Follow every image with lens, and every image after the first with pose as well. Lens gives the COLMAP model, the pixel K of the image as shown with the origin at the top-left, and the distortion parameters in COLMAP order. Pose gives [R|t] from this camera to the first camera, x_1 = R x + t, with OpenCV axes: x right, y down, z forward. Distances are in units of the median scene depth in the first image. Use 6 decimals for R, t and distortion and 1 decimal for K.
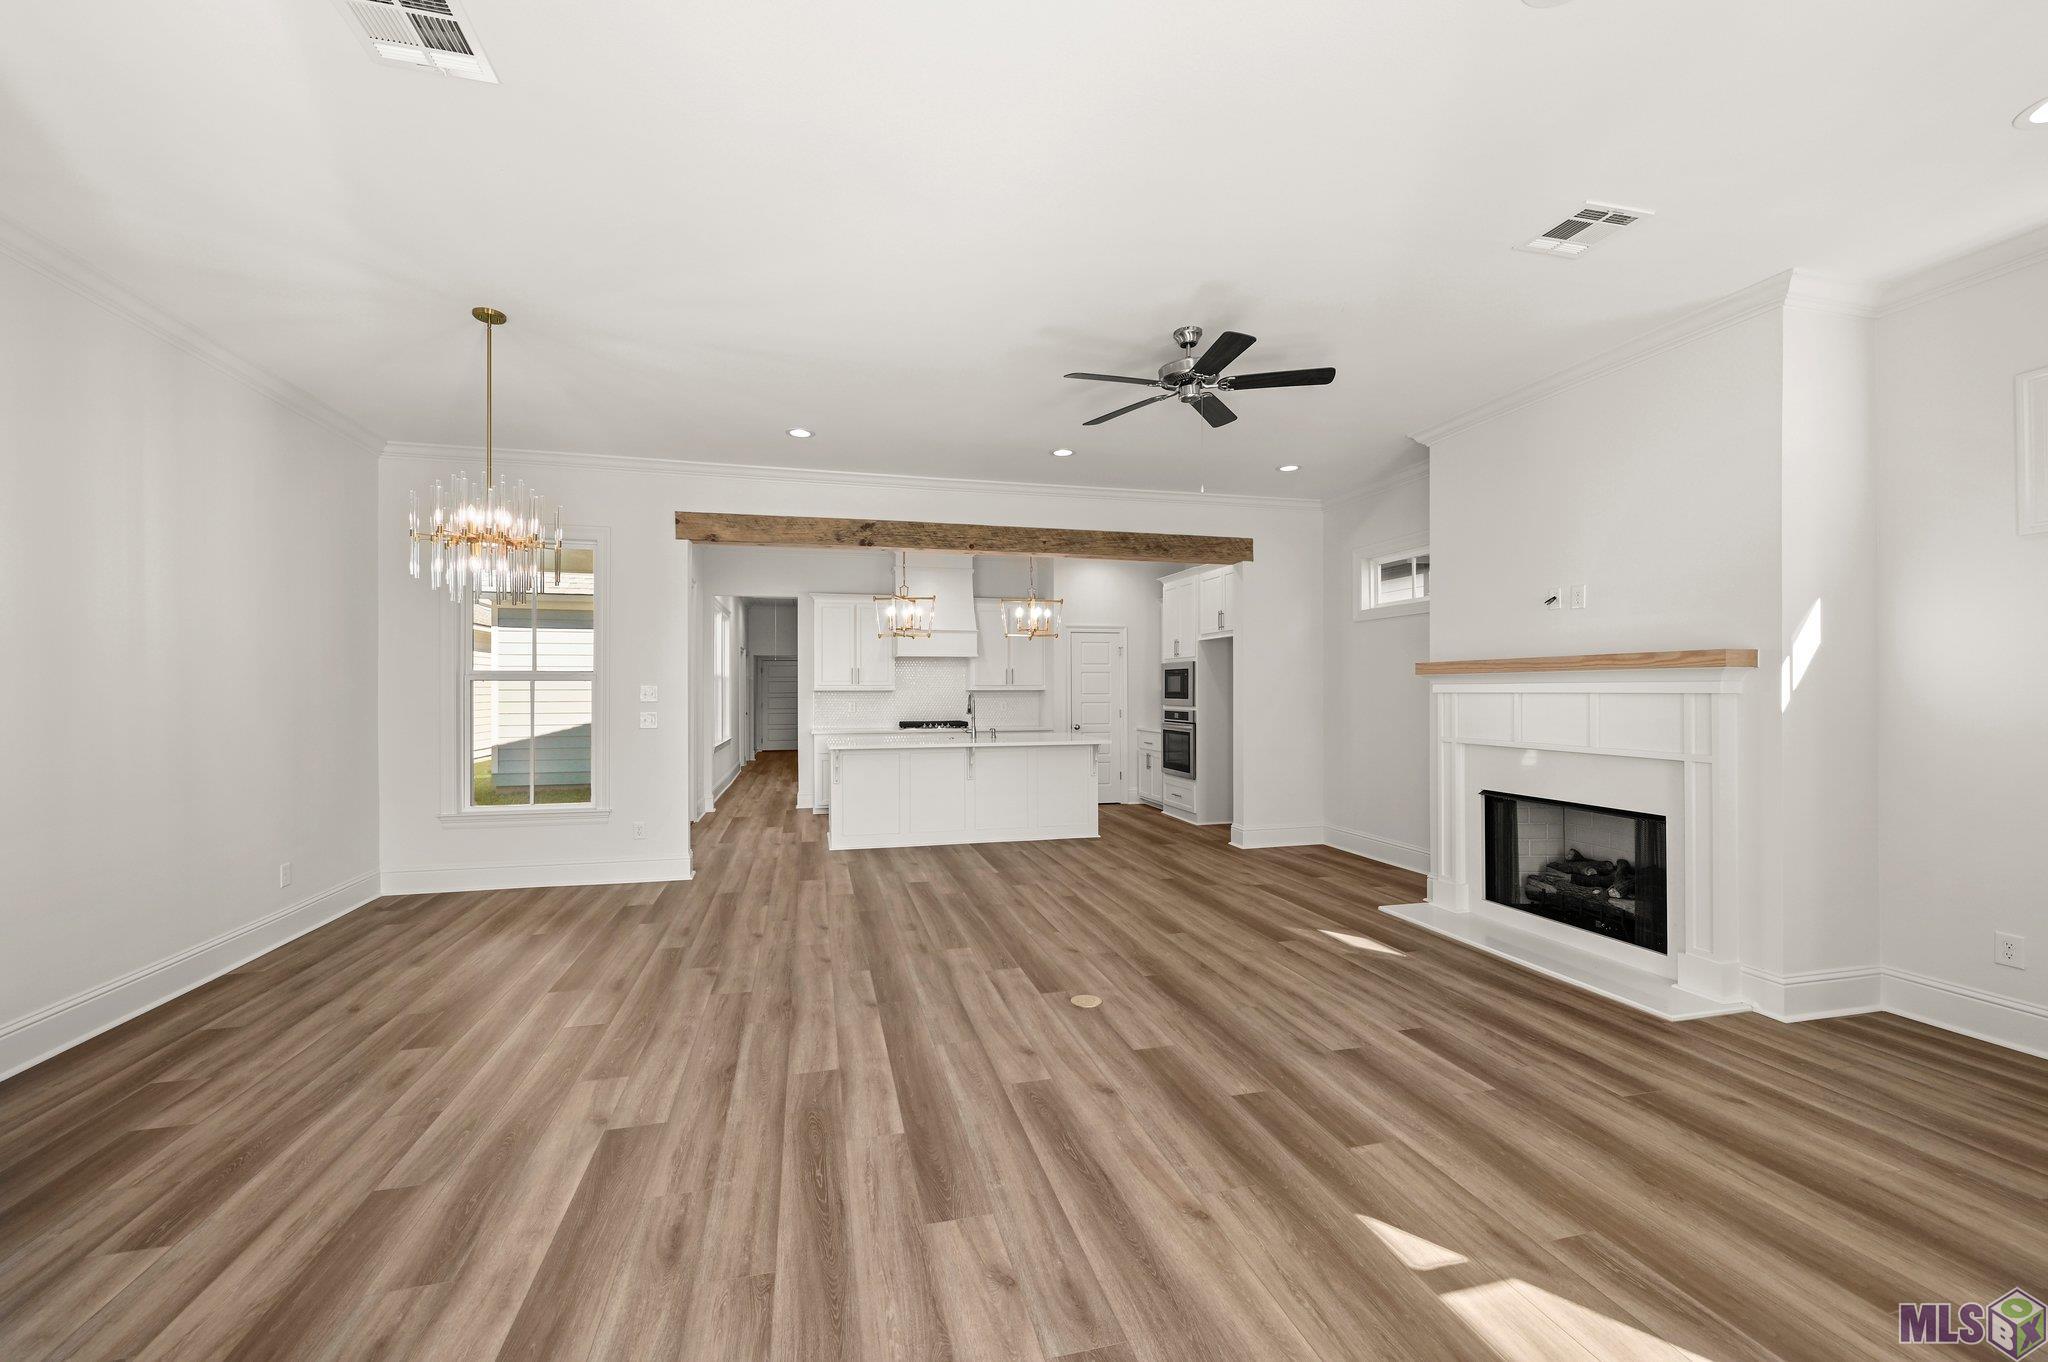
lens RADIAL K [[812.4, 0, 1015.4], [0, 812.4, 681.9], [0, 0, 1]] dist [-0.000815, 0.000192]
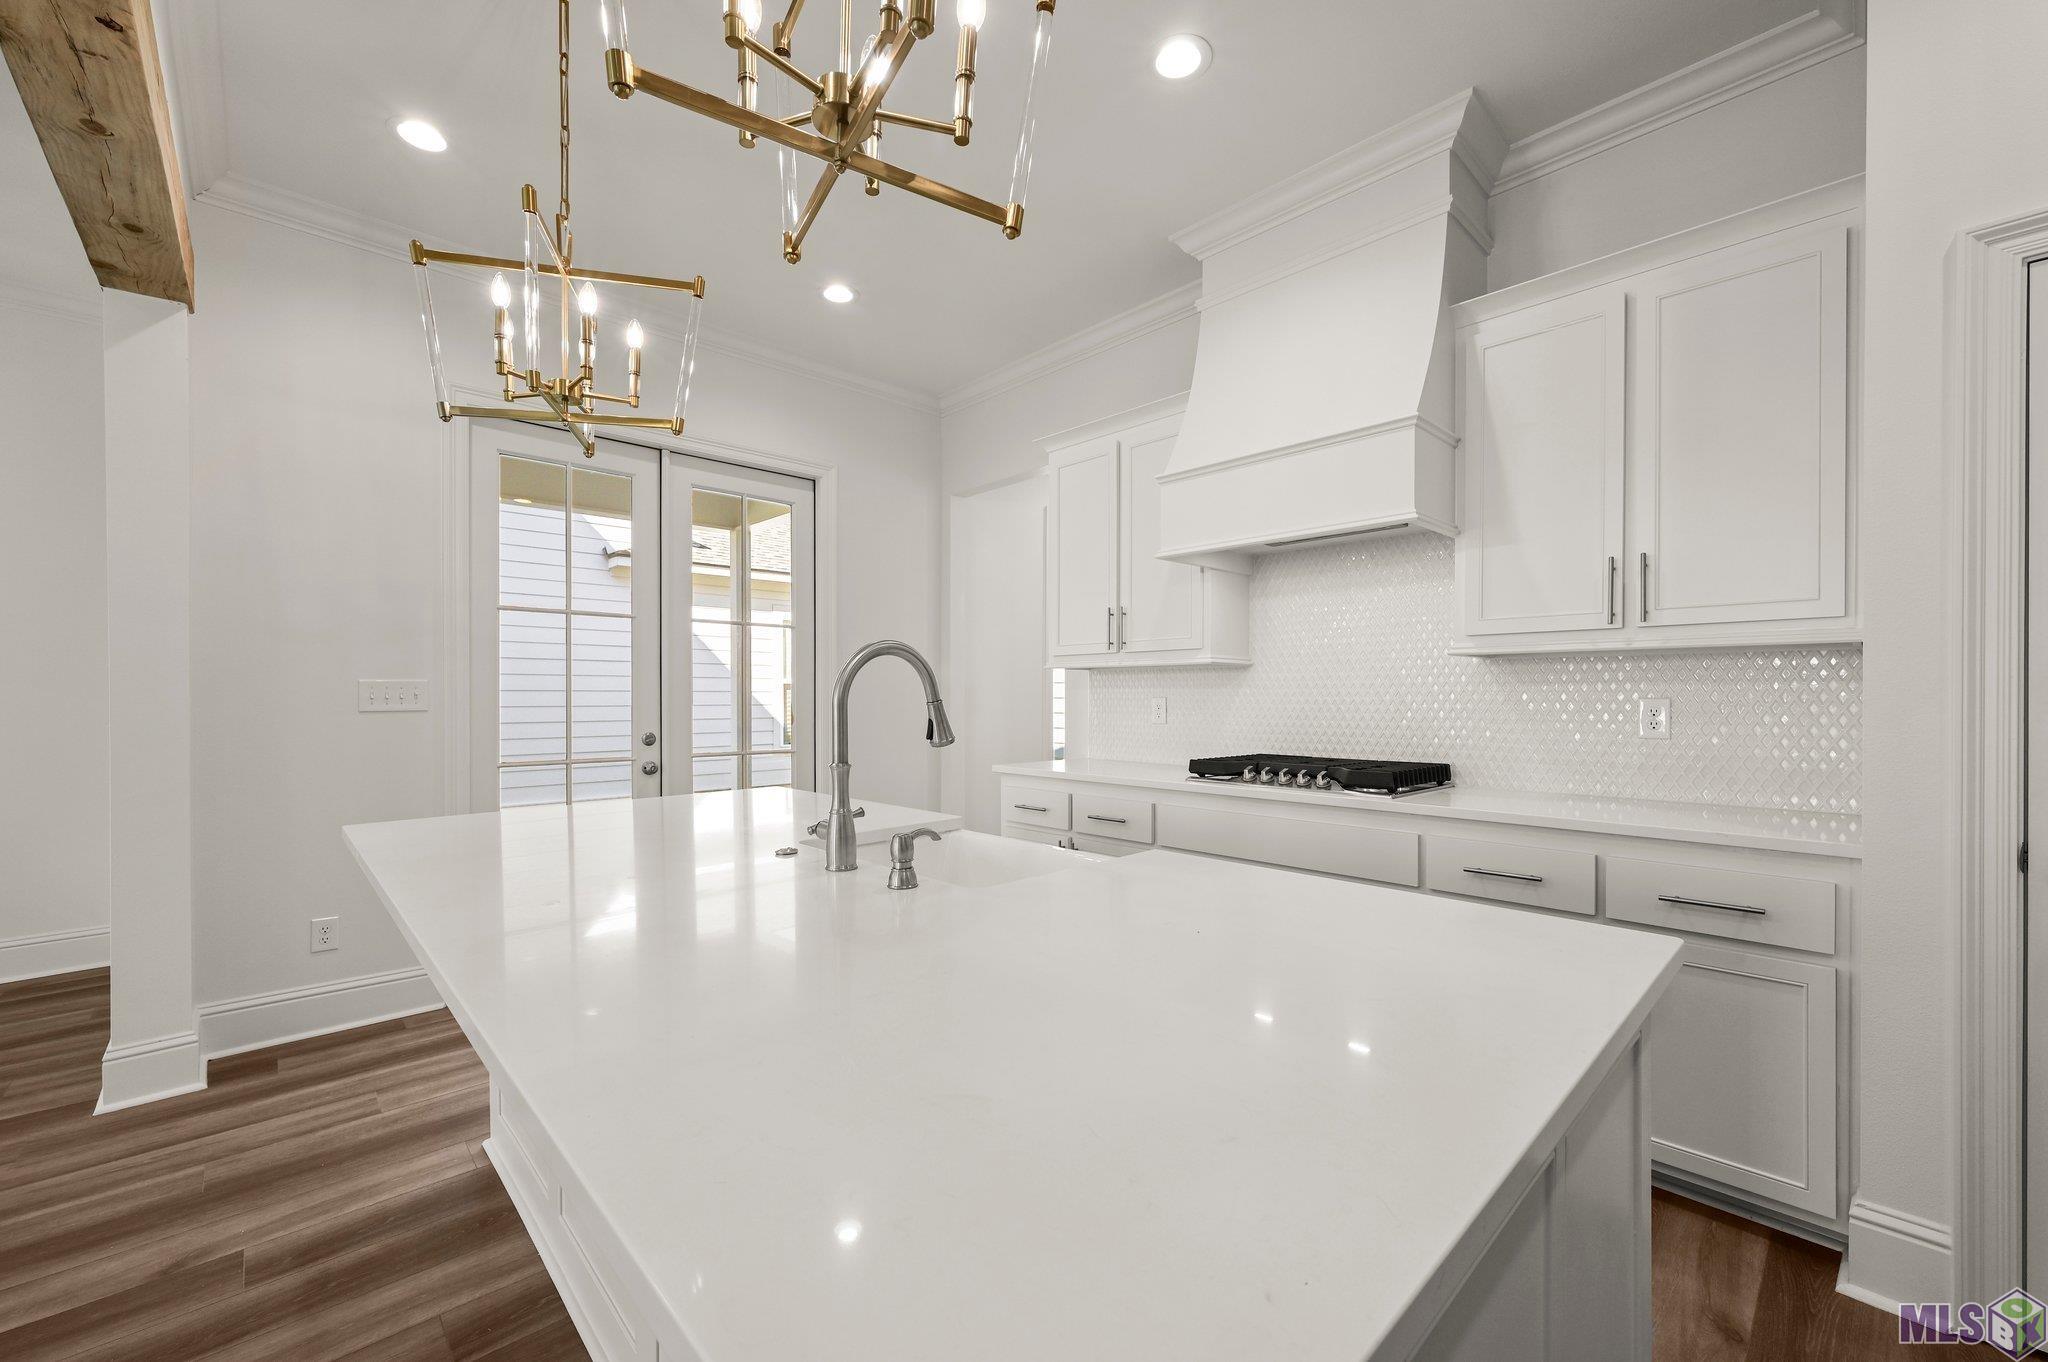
lens RADIAL K [[812.4, 0, 1004.7], [0, 812.4, 690.5], [0, 0, 1]] dist [-0.000815, 0.000192]
pose [[0.482305, -0.004012, -0.875994, 0.272615], [0.008767, 0.999962, 0.000248, 0.049840], [0.875959, -0.007800, 0.482322, 1.848389]]
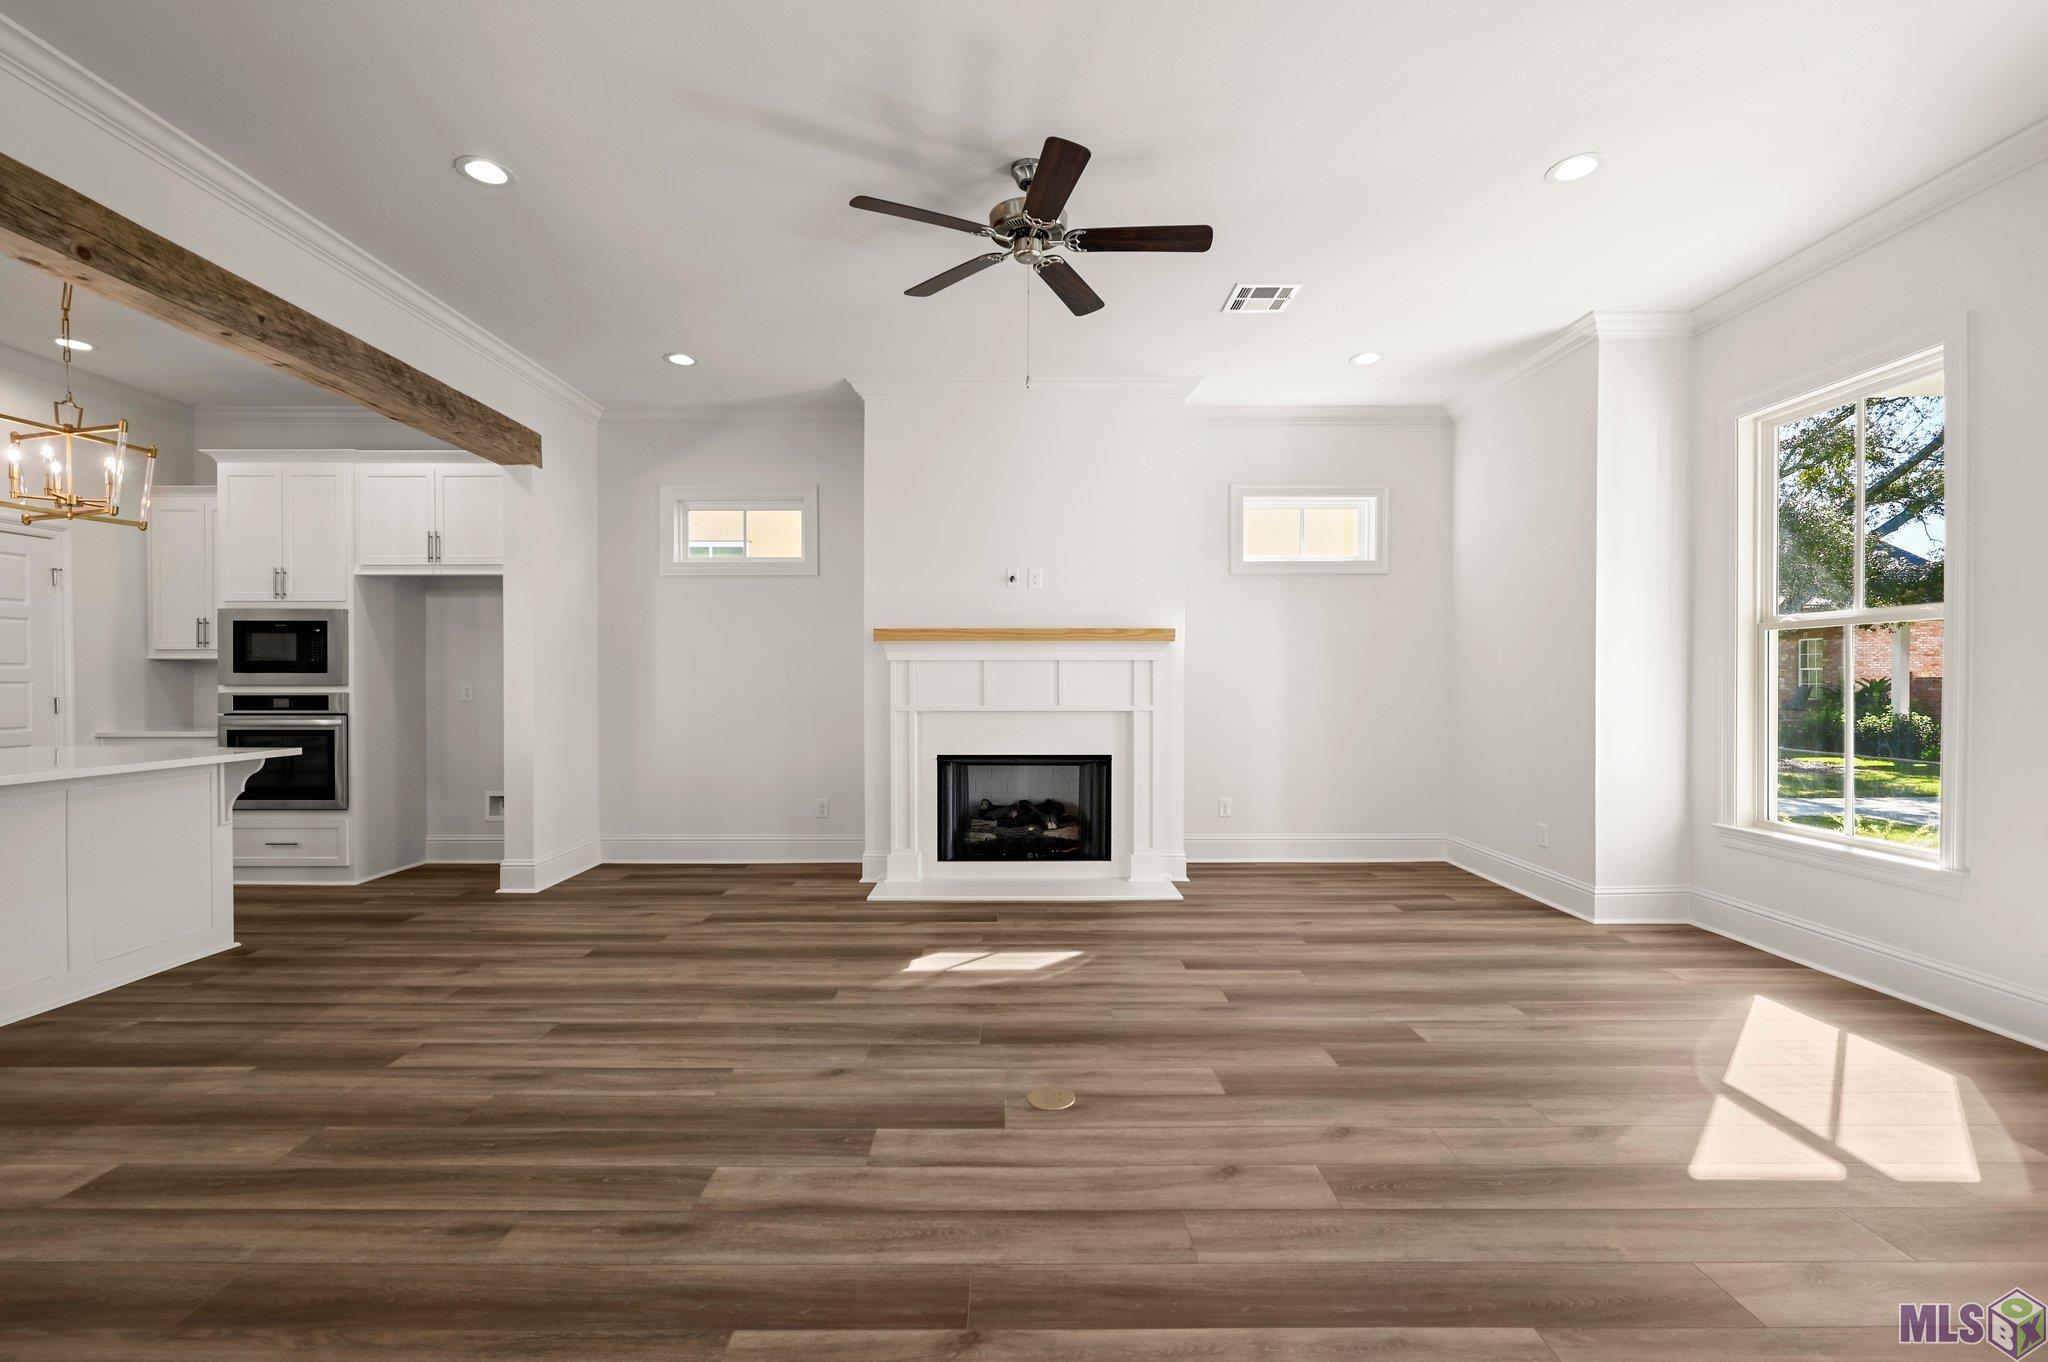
lens RADIAL K [[855.3, 0, 1011.9], [0, 855.3, 691.2], [0, 0, 1]] dist [0.001015, -0.000670]
pose [[0.244887, -0.011043, 0.969489, -0.562339], [-0.009006, 0.999866, 0.013663, 0.045066], [-0.969510, -0.012077, 0.244754, 0.807571]]
